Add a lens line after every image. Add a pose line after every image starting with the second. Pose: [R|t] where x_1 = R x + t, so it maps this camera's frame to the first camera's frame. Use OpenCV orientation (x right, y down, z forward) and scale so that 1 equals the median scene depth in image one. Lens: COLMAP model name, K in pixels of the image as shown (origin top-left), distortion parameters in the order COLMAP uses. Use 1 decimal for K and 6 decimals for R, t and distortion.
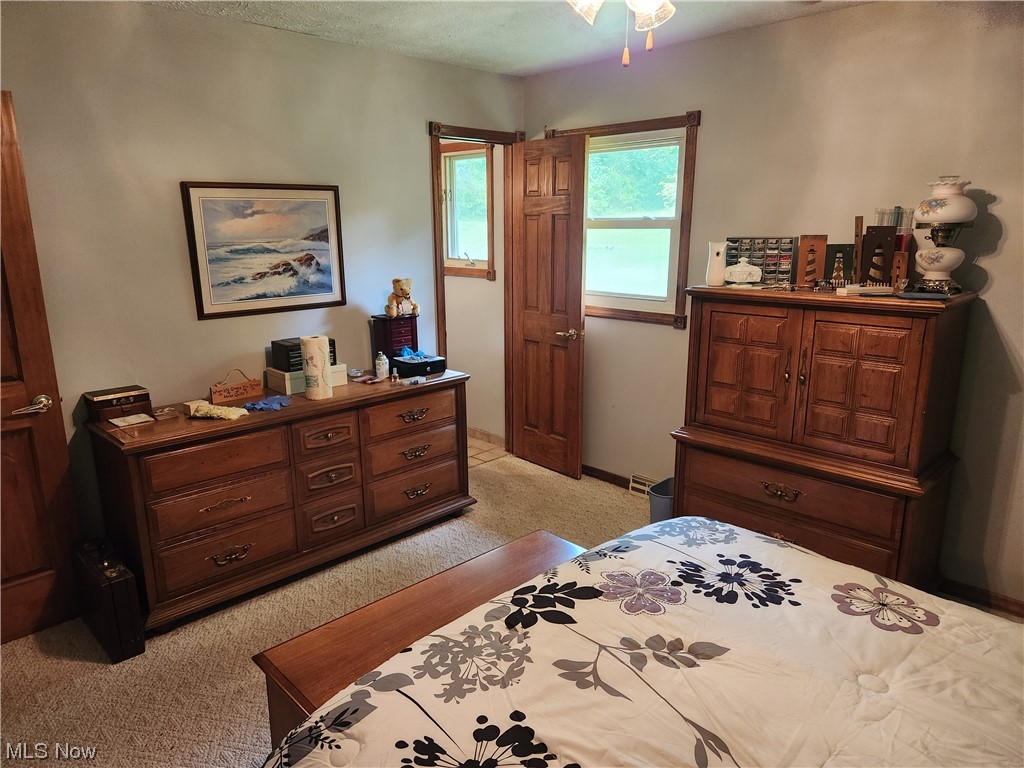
lens RADIAL K [[687.8, 0, 512.3], [0, 687.8, 386.2], [0, 0, 1]] dist [0.024293, -0.004820]
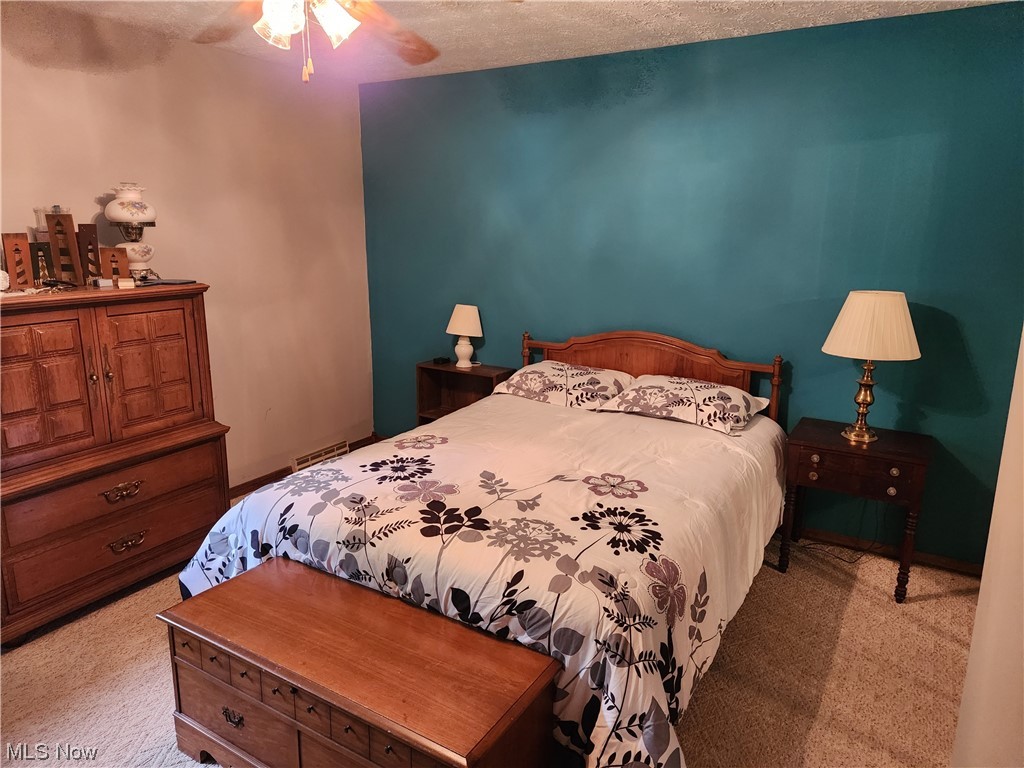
lens RADIAL K [[687.8, 0, 512.0], [0, 687.8, 382.9], [0, 0, 1]] dist [0.024293, -0.004820]
pose [[-0.272398, -0.208961, 0.939220, -1.022579], [0.211967, 0.939120, 0.270414, -0.222243], [-0.938546, 0.272744, -0.211522, 0.992739]]
